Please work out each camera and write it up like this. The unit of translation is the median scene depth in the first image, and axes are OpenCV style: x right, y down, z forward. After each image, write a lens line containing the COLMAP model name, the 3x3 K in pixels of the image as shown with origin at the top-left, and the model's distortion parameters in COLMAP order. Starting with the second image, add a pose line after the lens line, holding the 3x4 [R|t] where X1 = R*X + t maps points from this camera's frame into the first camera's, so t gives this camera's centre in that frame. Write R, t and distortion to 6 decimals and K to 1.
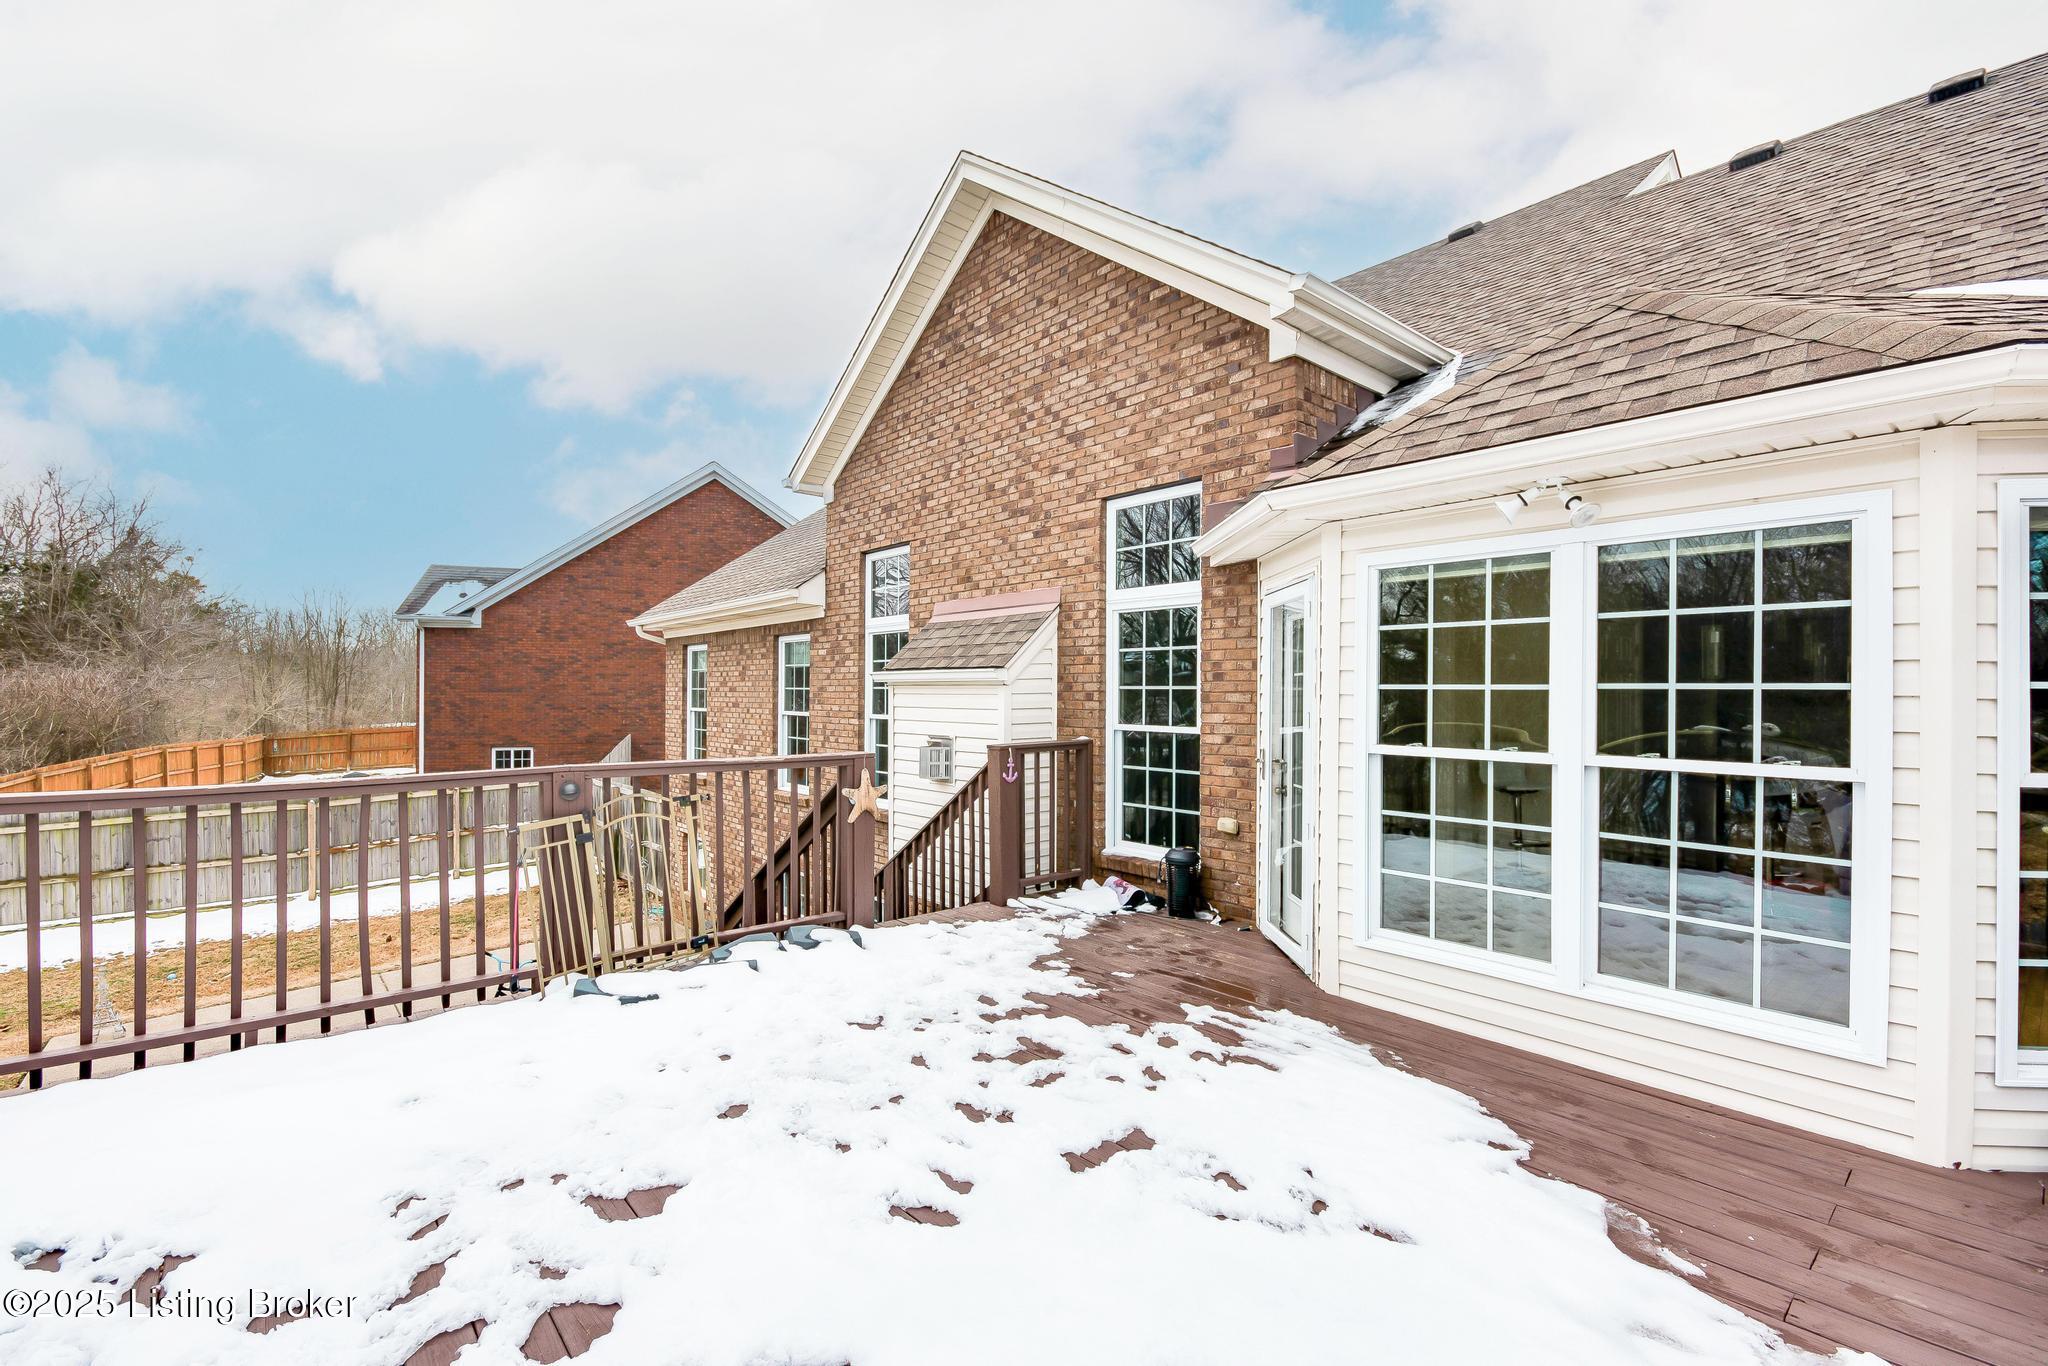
lens RADIAL K [[908.3, 0, 1022.6], [0, 908.3, 688.5], [0, 0, 1]] dist [0.017454, -0.006310]
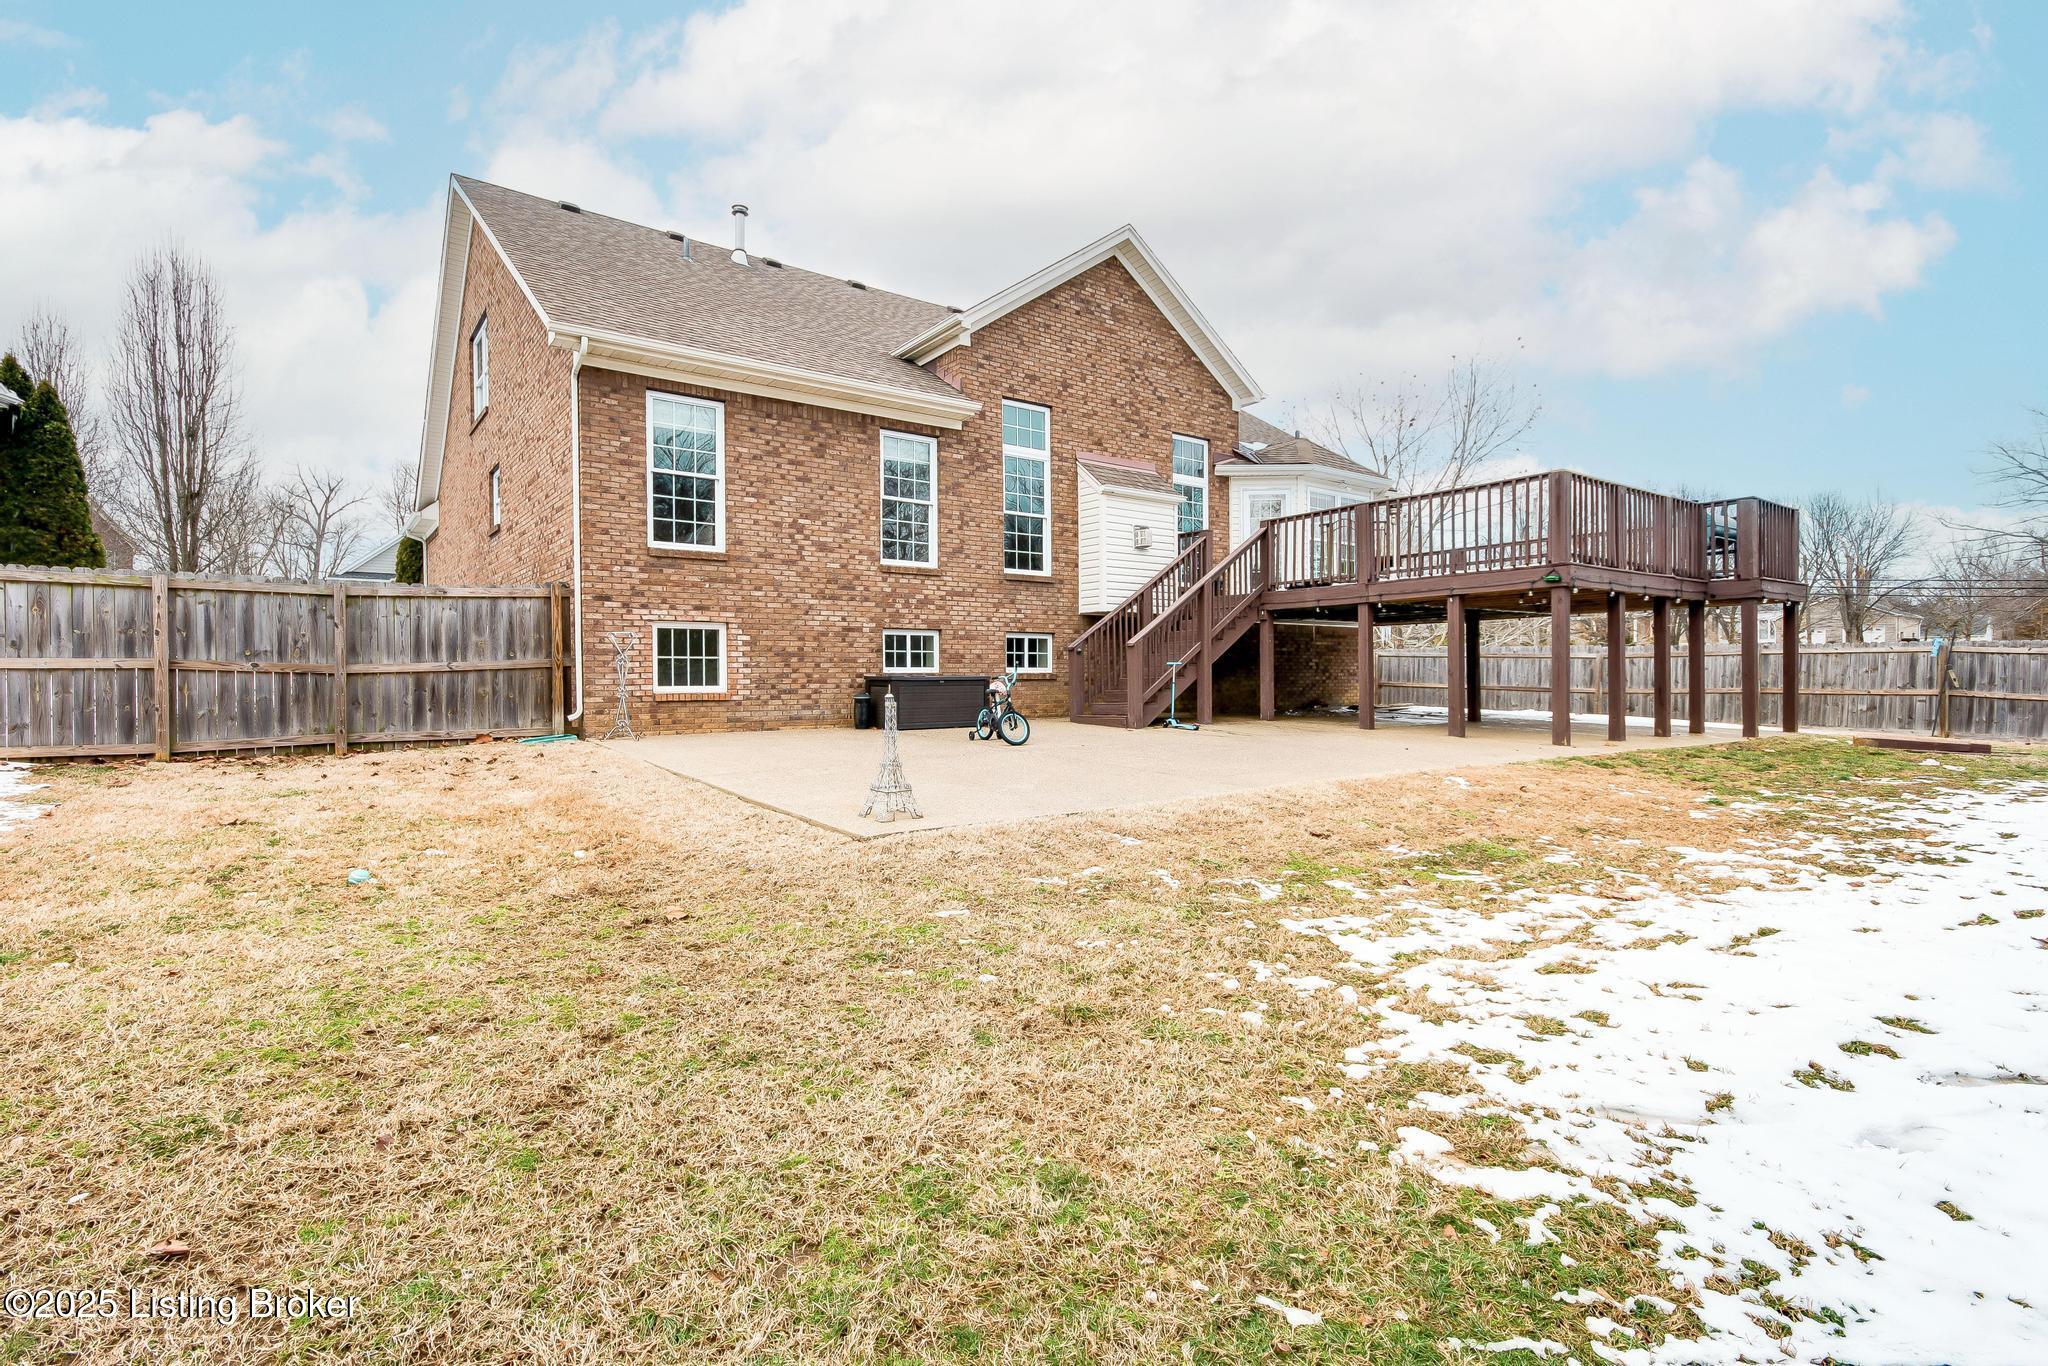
lens RADIAL K [[908.3, 0, 982.5], [0, 908.3, 684.3], [0, 0, 1]] dist [0.017454, -0.006310]
pose [[0.108981, -0.007334, 0.994017, -2.372994], [0.001466, 0.999973, 0.007218, 0.434425], [-0.994043, 0.000670, 0.108988, 1.287801]]
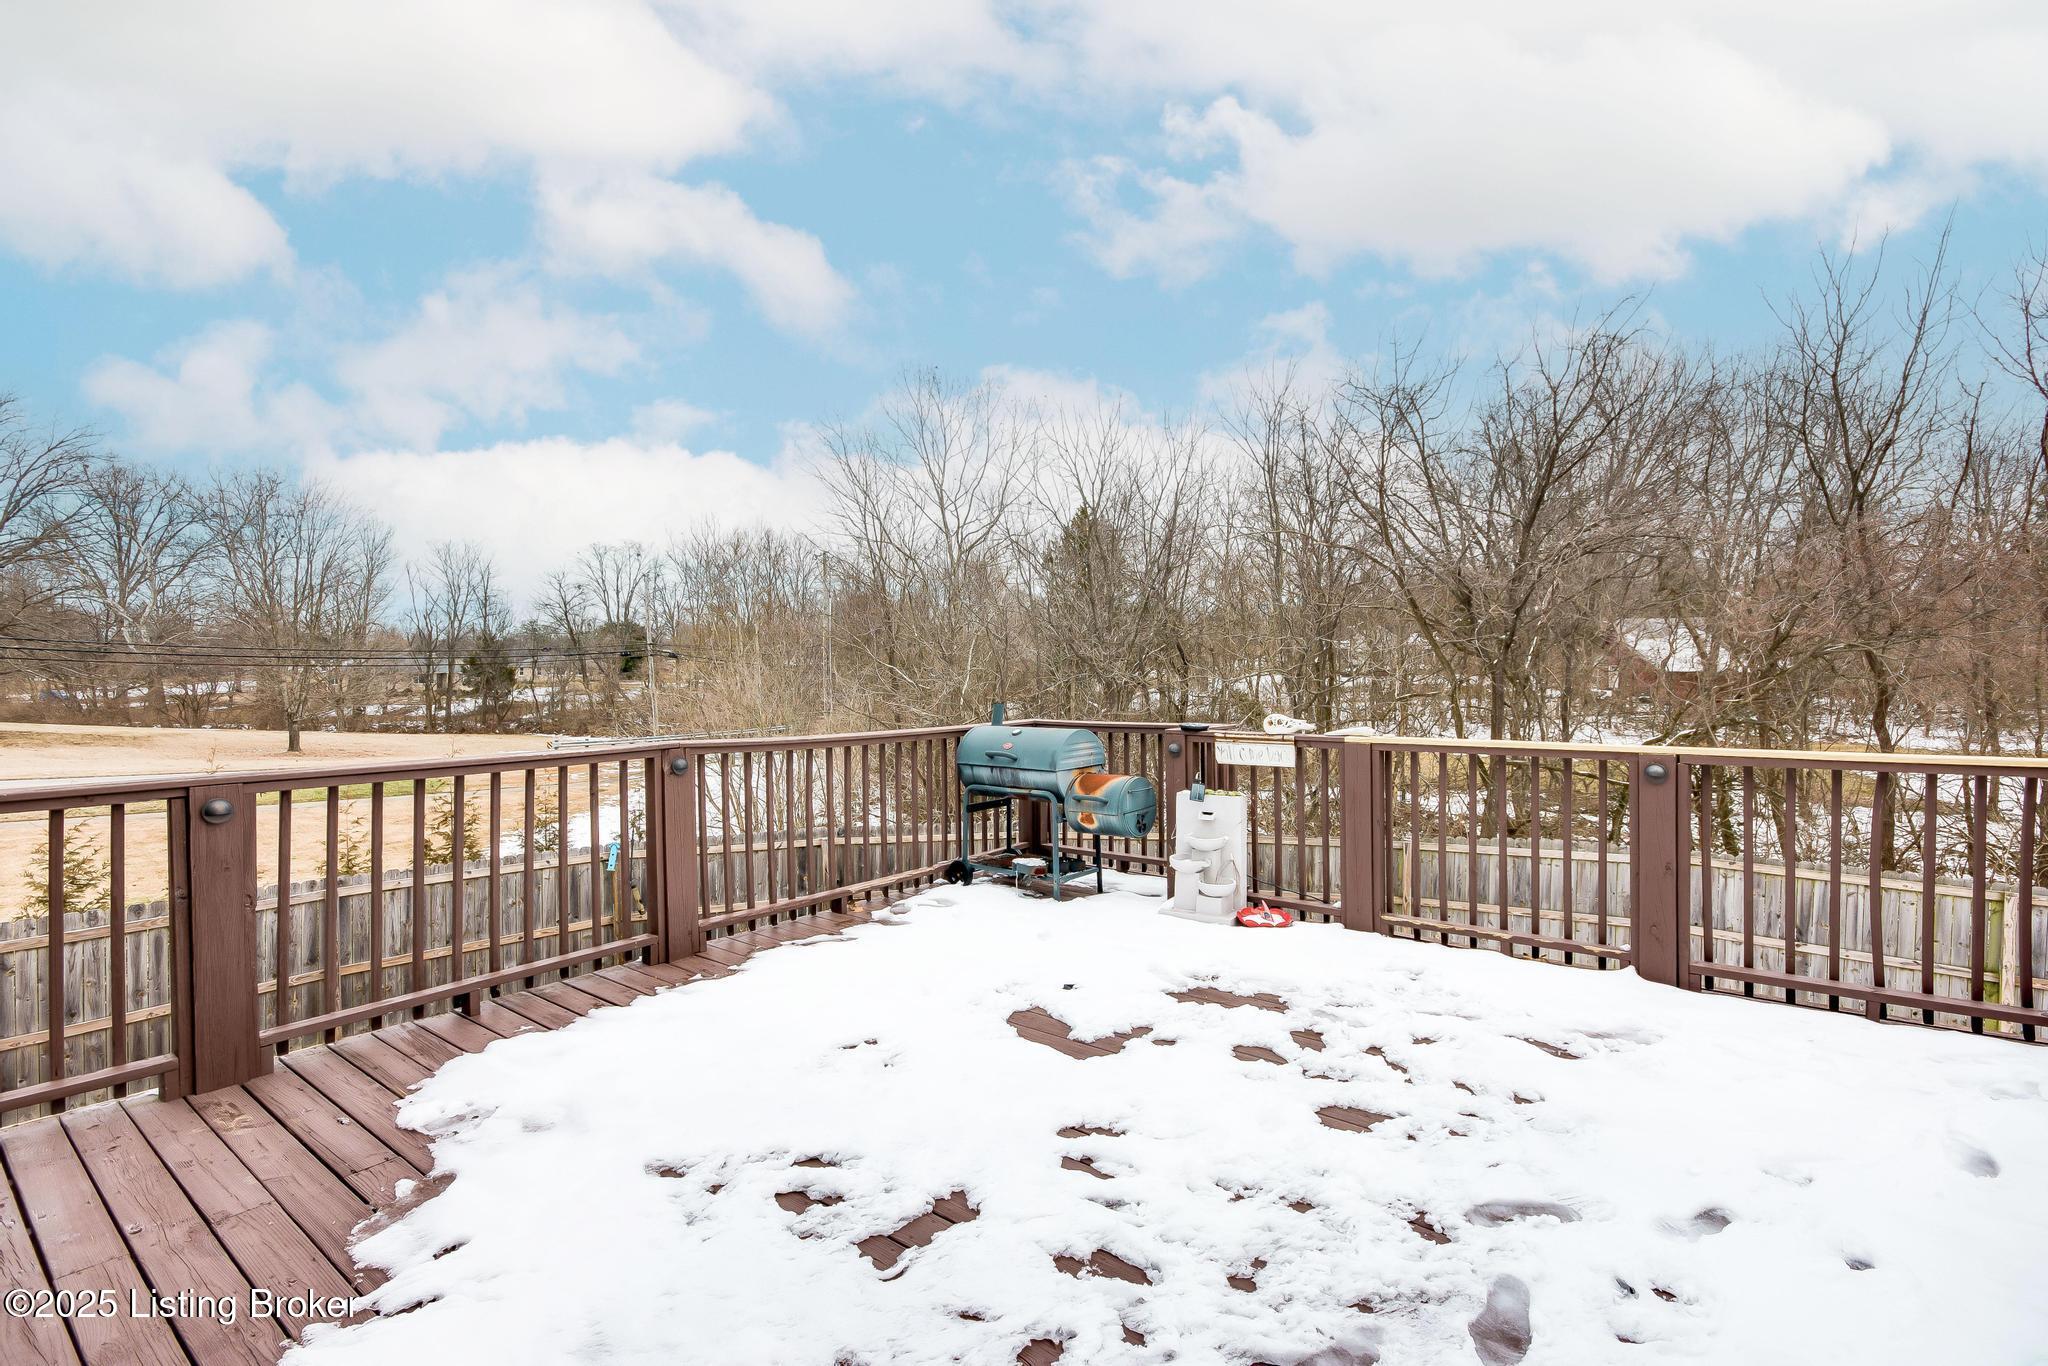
lens RADIAL K [[908.3, 0, 1052.2], [0, 908.3, 671.9], [0, 0, 1]] dist [0.017454, -0.006310]
pose [[-0.975994, 0.006096, -0.217710, 0.069153], [0.007885, 0.999942, -0.007349, 0.005545], [0.217653, -0.008889, -0.975986, 0.821778]]
